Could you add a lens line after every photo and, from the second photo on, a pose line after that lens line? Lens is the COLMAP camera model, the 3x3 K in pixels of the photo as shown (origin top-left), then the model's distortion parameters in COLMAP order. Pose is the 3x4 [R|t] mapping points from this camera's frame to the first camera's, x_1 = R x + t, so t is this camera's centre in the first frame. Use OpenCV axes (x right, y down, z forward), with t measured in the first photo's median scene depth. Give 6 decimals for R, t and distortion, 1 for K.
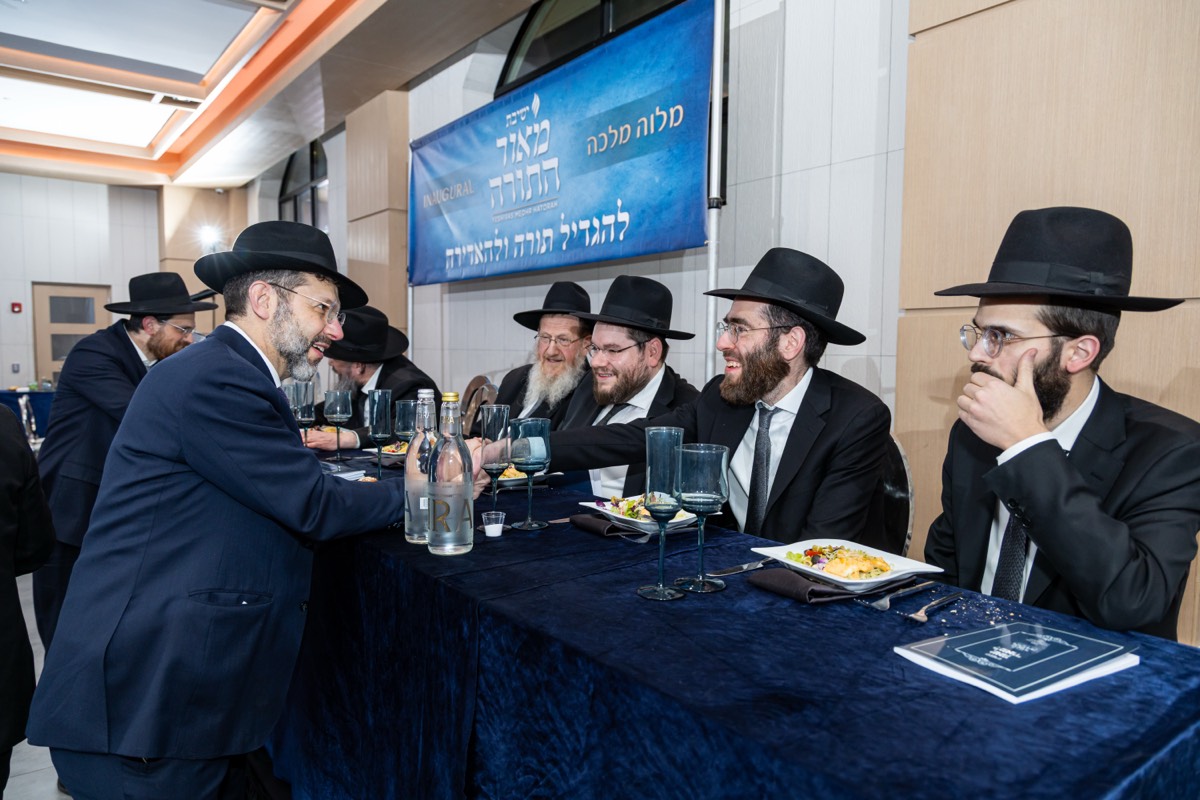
lens RADIAL K [[808.9, 0, 605.5], [0, 808.9, 398.7], [0, 0, 1]] dist [0.018807, -0.005087]
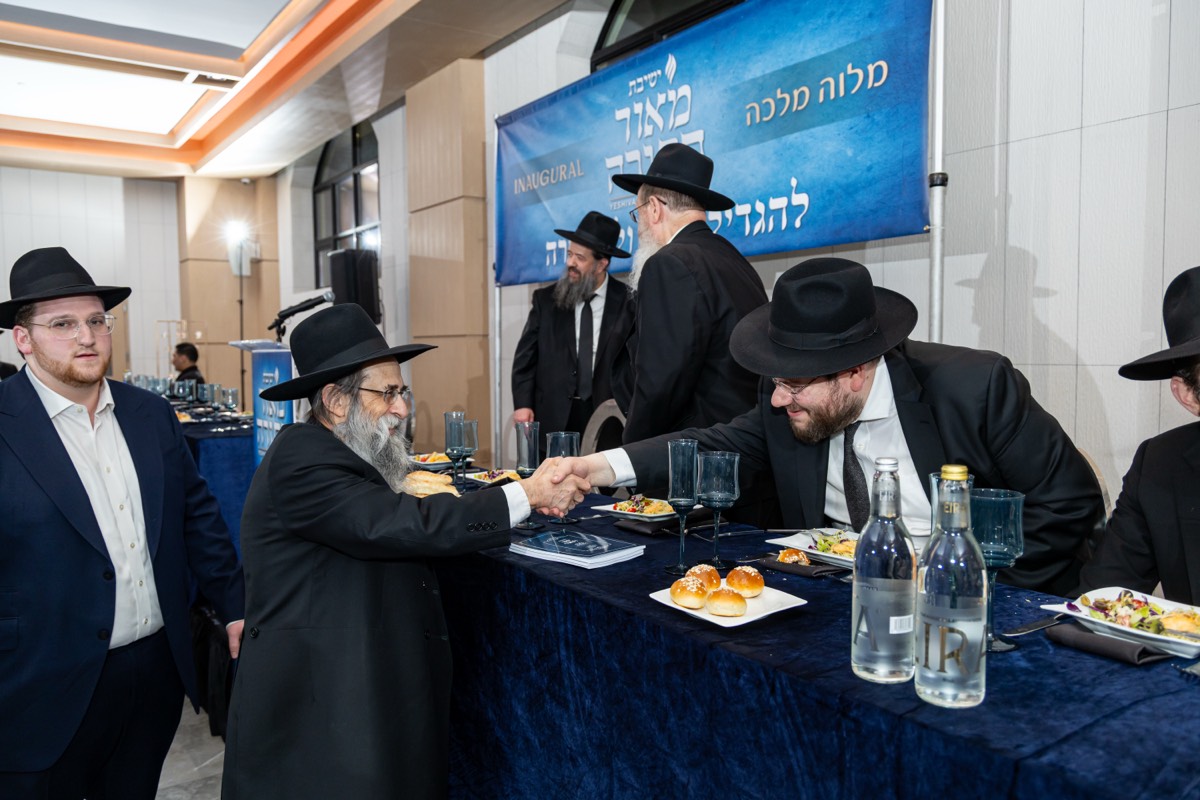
lens RADIAL K [[914.9, 0, 610.7], [0, 914.9, 393.2], [0, 0, 1]] dist [0.003116, -0.003030]
pose [[0.999384, -0.017220, -0.030587, -0.096748], [0.016837, 0.999777, -0.012733, -0.013243], [0.030800, 0.012211, 0.999451, 0.048322]]
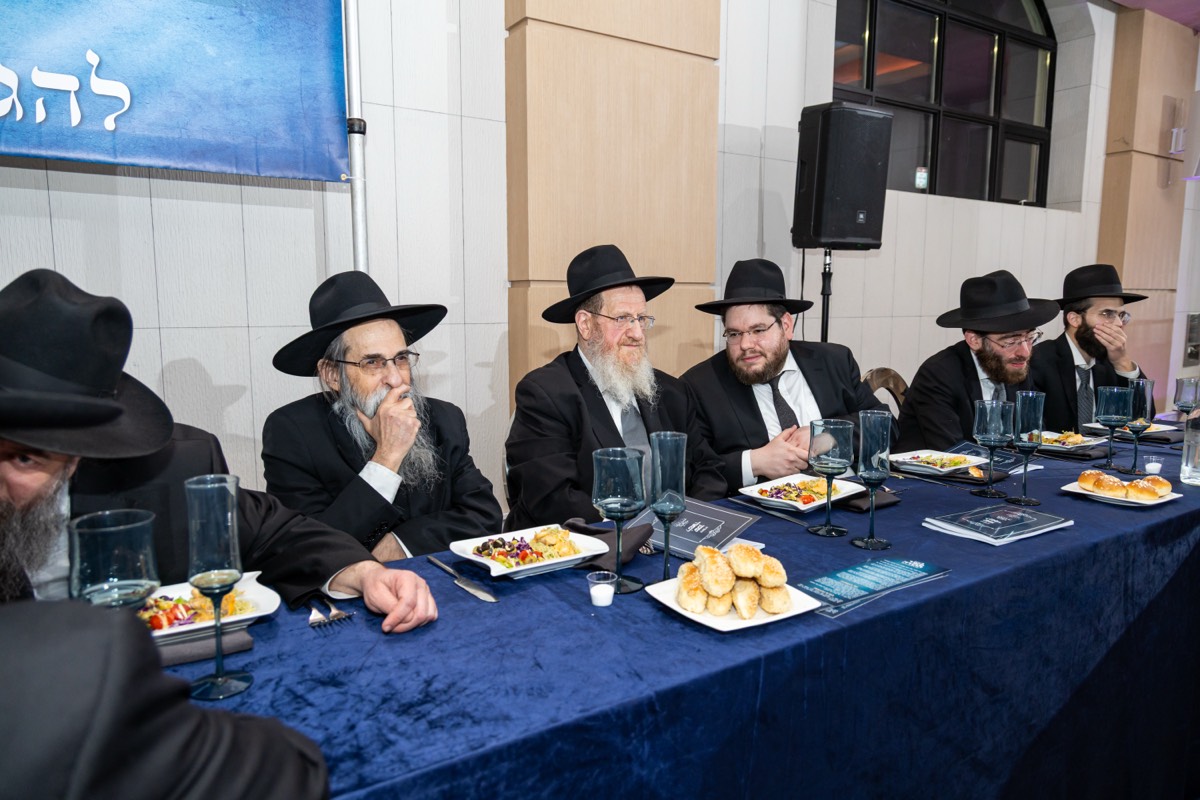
lens RADIAL K [[808.9, 0, 595.8], [0, 808.9, 400.6], [0, 0, 1]] dist [0.018807, -0.005087]
pose [[0.075433, -0.120756, 0.989812, -0.355985], [0.064424, 0.991156, 0.116010, -0.037443], [-0.995068, 0.055017, 0.082545, 0.425740]]
